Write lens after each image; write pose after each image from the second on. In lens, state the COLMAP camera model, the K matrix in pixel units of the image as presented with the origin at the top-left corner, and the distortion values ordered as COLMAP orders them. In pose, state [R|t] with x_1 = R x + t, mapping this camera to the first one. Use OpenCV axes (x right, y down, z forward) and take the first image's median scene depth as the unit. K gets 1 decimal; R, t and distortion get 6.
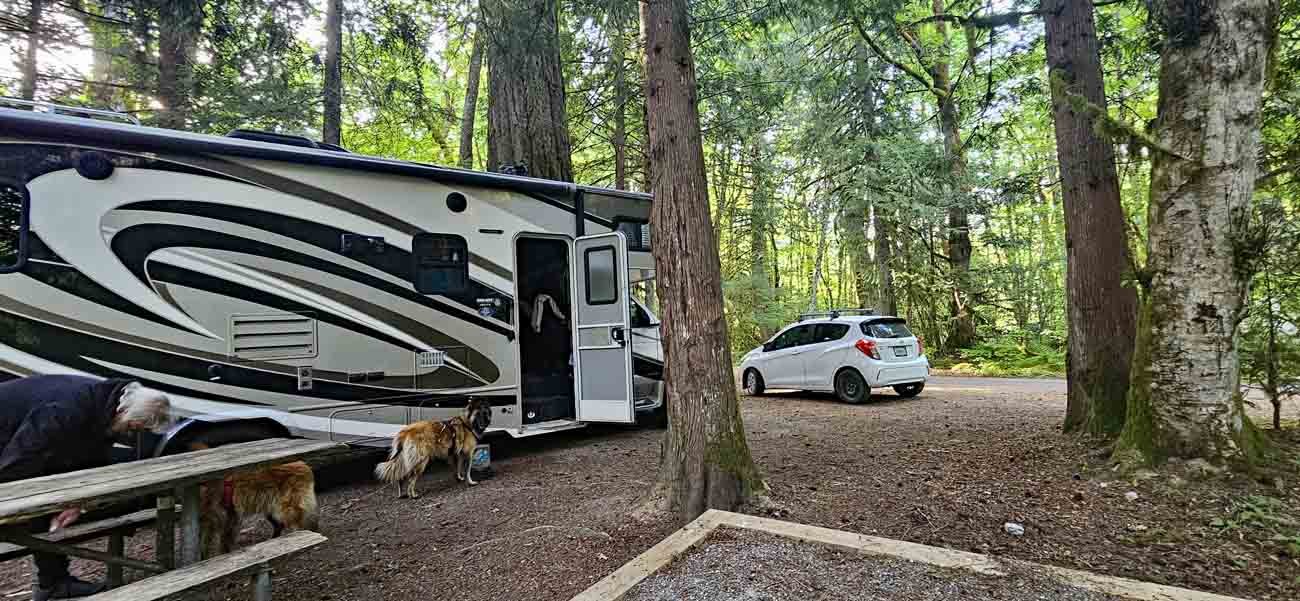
lens RADIAL K [[530.8, 0, 655.9], [0, 530.8, 301.7], [0, 0, 1]] dist [0.000243, 0.000431]
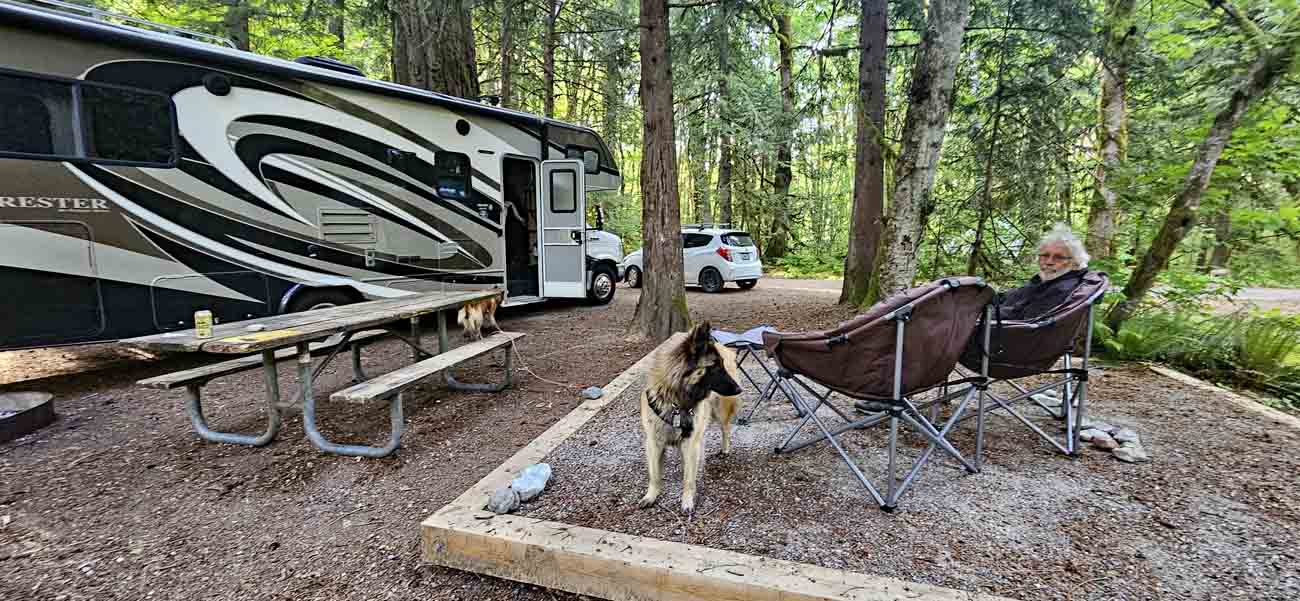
lens RADIAL K [[519.3, 0, 650.0], [0, 519.3, 300.5], [0, 0, 1]] dist [-0.000054, -0.008206]
pose [[0.955487, 0.011117, 0.294824, -0.307733], [-0.064553, 0.982954, 0.172144, -0.019642], [-0.287885, -0.183513, 0.939918, -0.398656]]
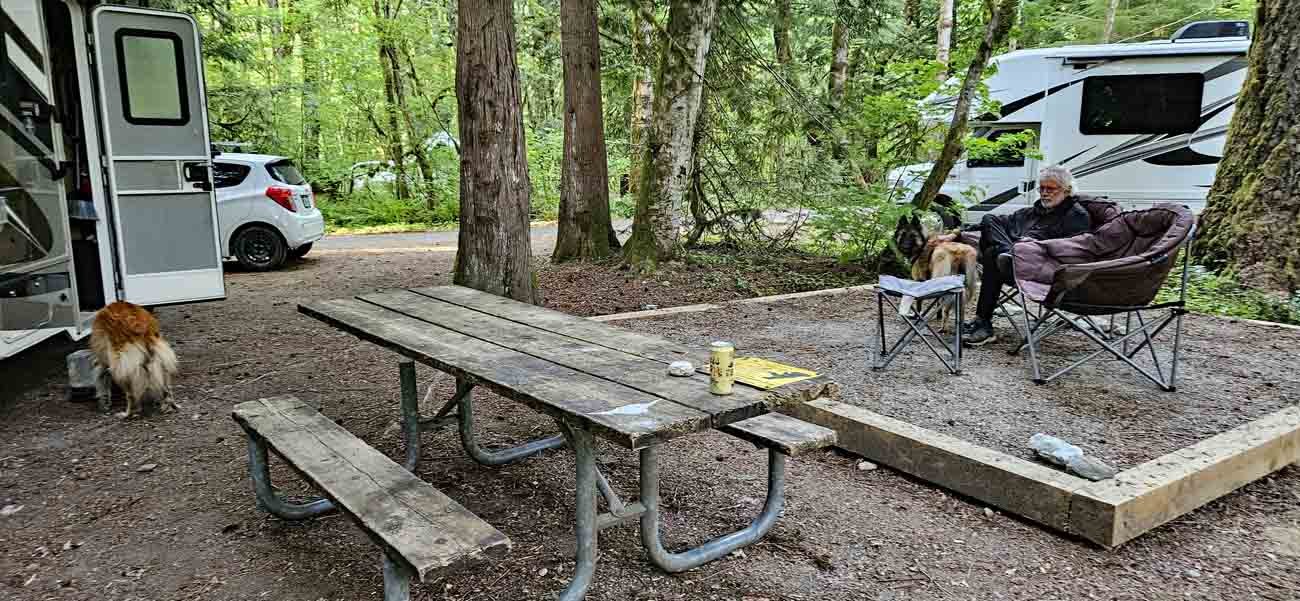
lens RADIAL K [[868.8, 0, 650.0], [0, 868.8, 300.5], [0, 0, 1]] dist [0.030726, -0.003010]
pose [[0.380970, -0.107722, 0.918291, -0.960589], [-0.072500, 0.986651, 0.145820, 0.018123], [-0.921740, -0.122129, 0.368075, 0.034886]]
